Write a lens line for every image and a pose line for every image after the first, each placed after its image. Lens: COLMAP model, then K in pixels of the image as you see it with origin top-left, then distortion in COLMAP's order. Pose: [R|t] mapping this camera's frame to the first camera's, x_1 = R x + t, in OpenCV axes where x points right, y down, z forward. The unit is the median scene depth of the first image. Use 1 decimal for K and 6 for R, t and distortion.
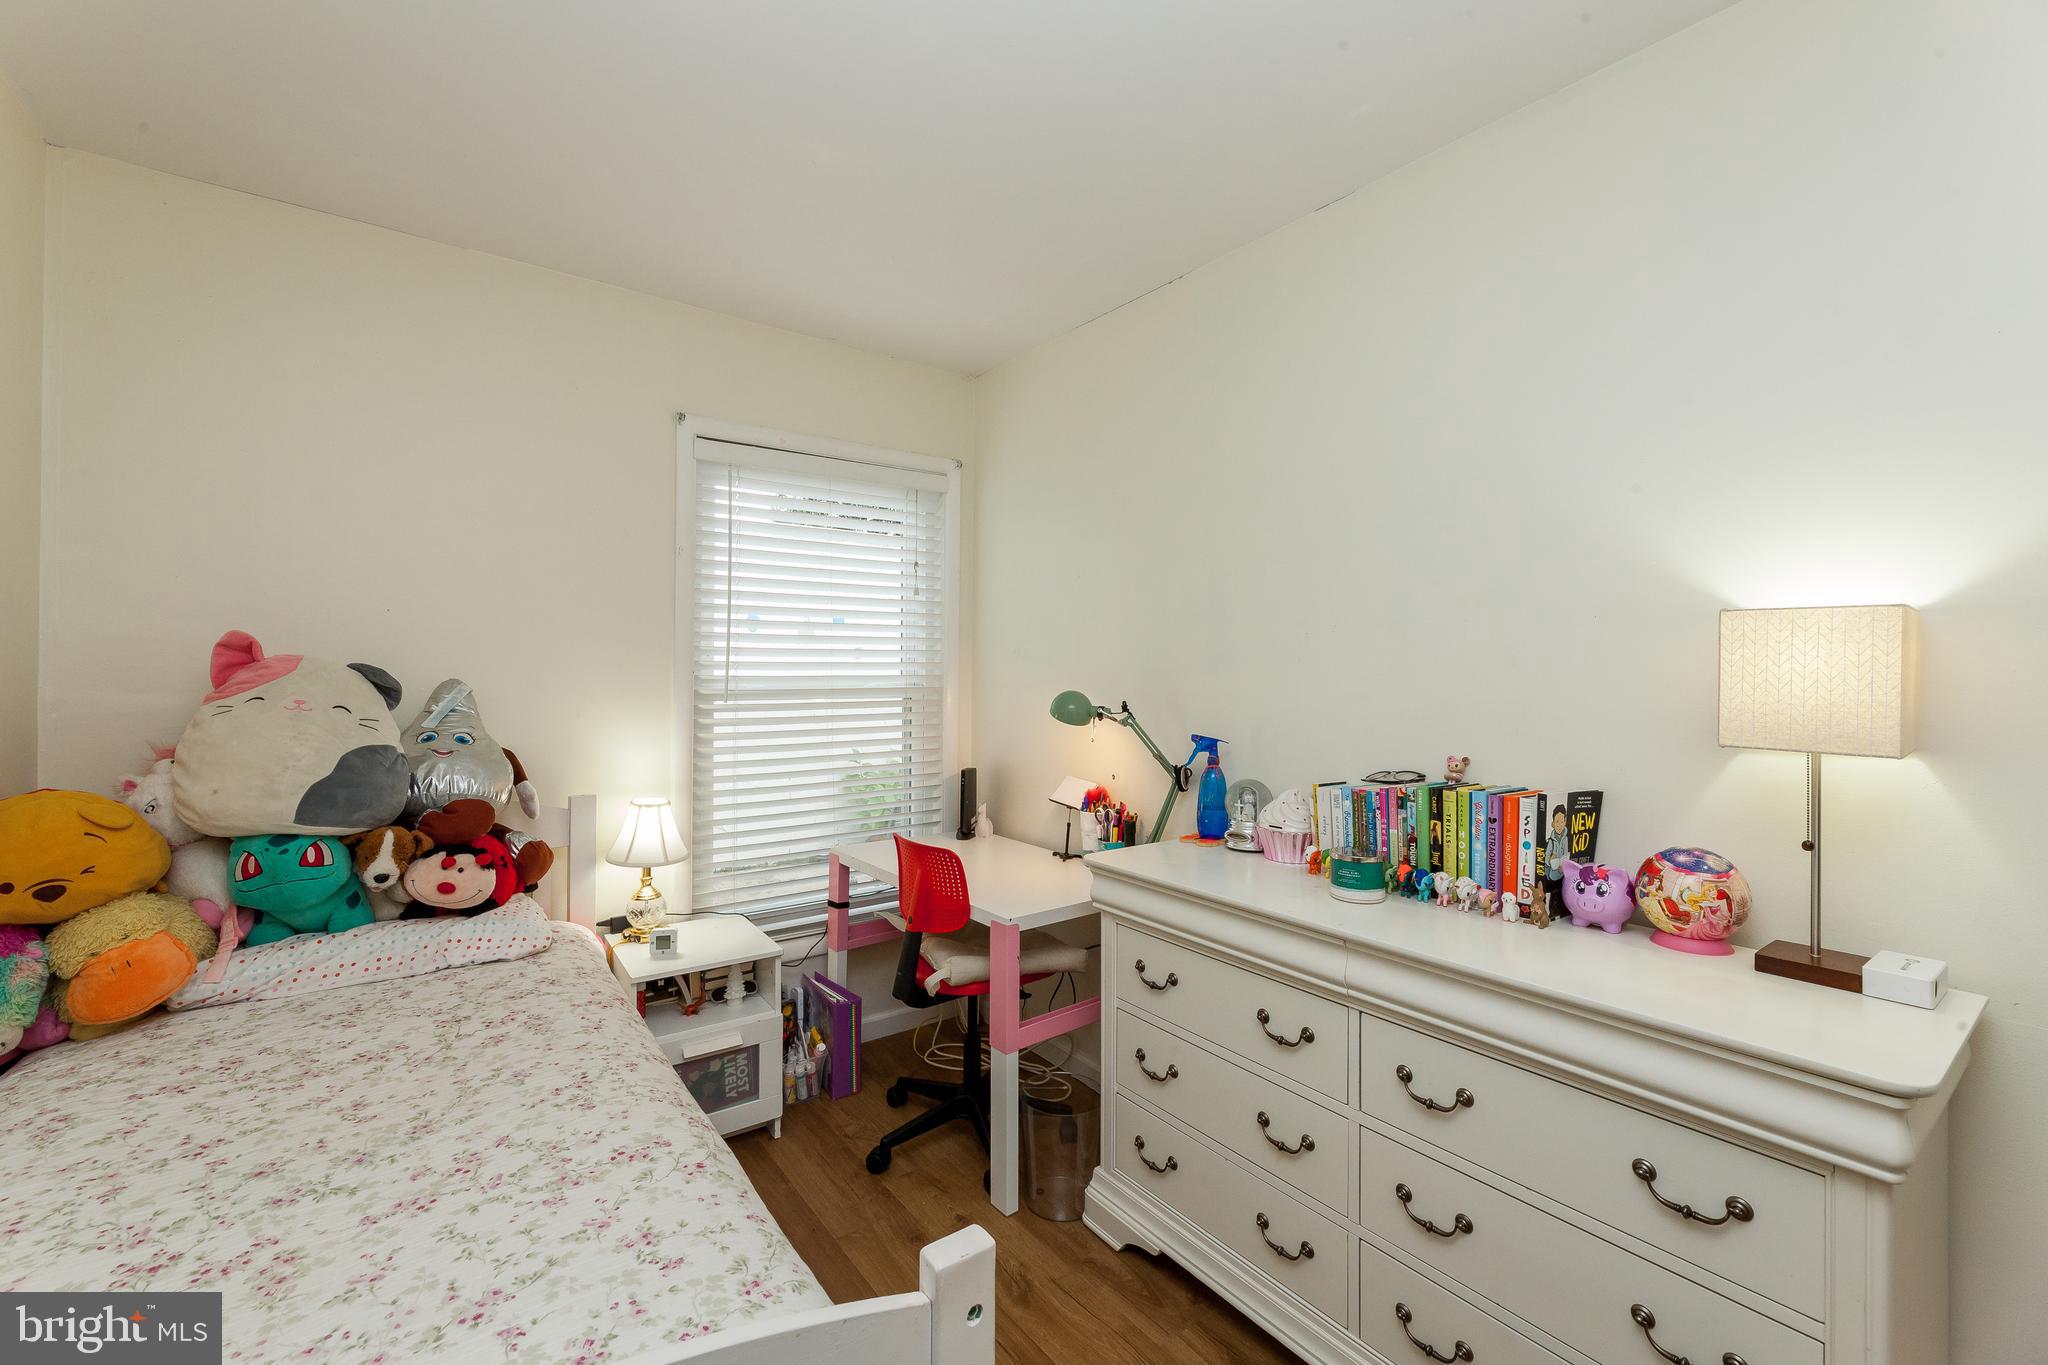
lens RADIAL K [[837.3, 0, 1024.6], [0, 837.3, 671.5], [0, 0, 1]] dist [-0.002308, -0.000891]
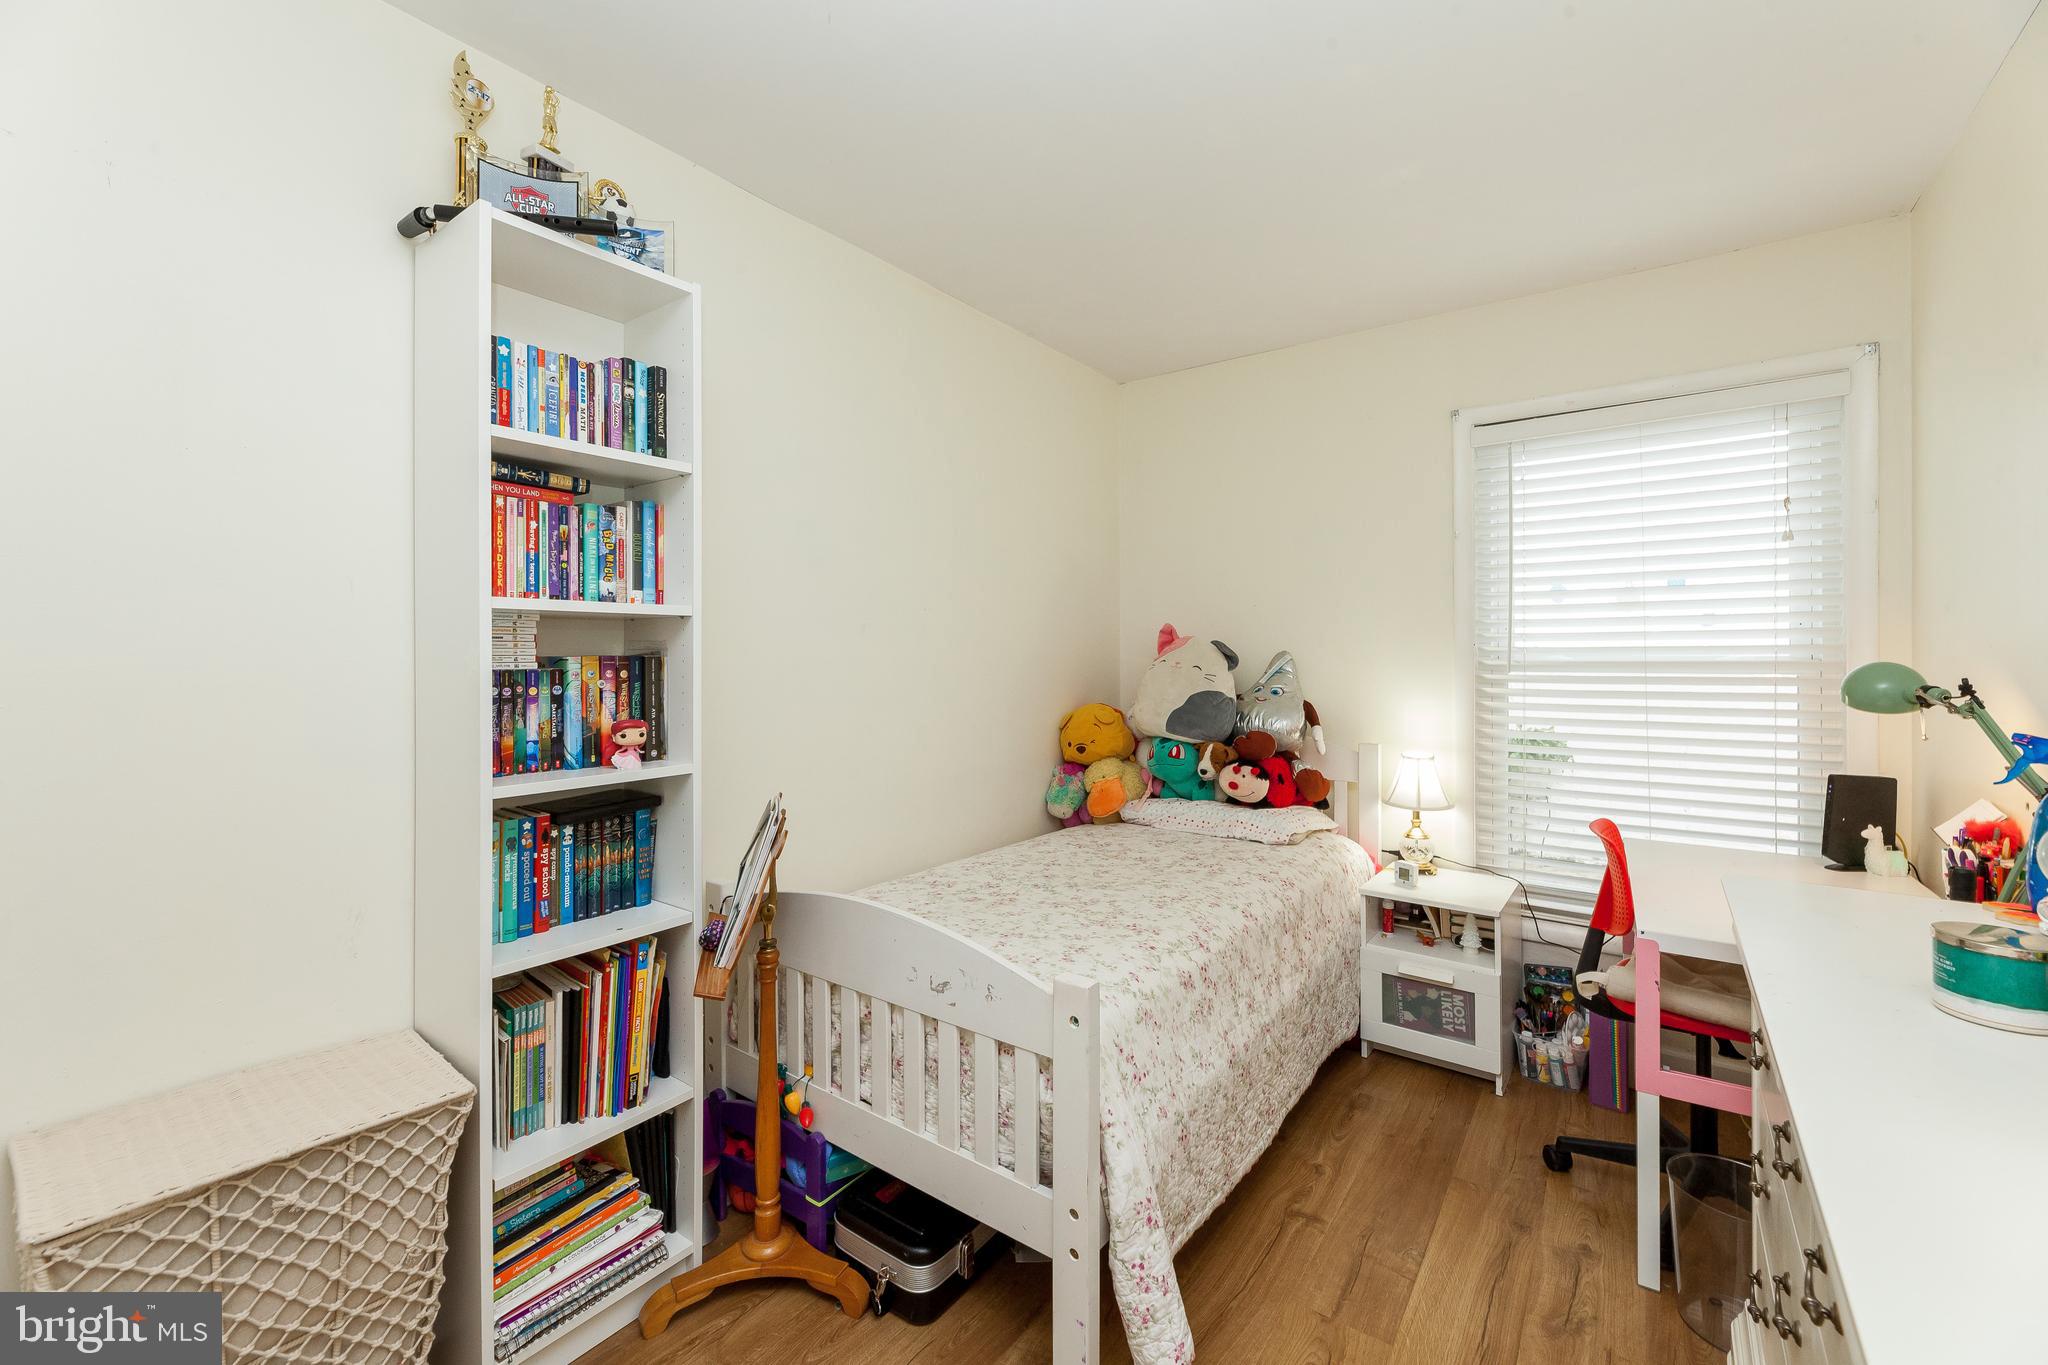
lens RADIAL K [[818.5, 0, 1025.7], [0, 818.5, 651.6], [0, 0, 1]] dist [-0.000228, -0.000157]
pose [[0.302598, -0.006726, -0.953095, 0.597377], [0.003452, 0.999976, -0.005961, 0.020129], [0.953112, -0.001486, 0.302614, 0.173442]]
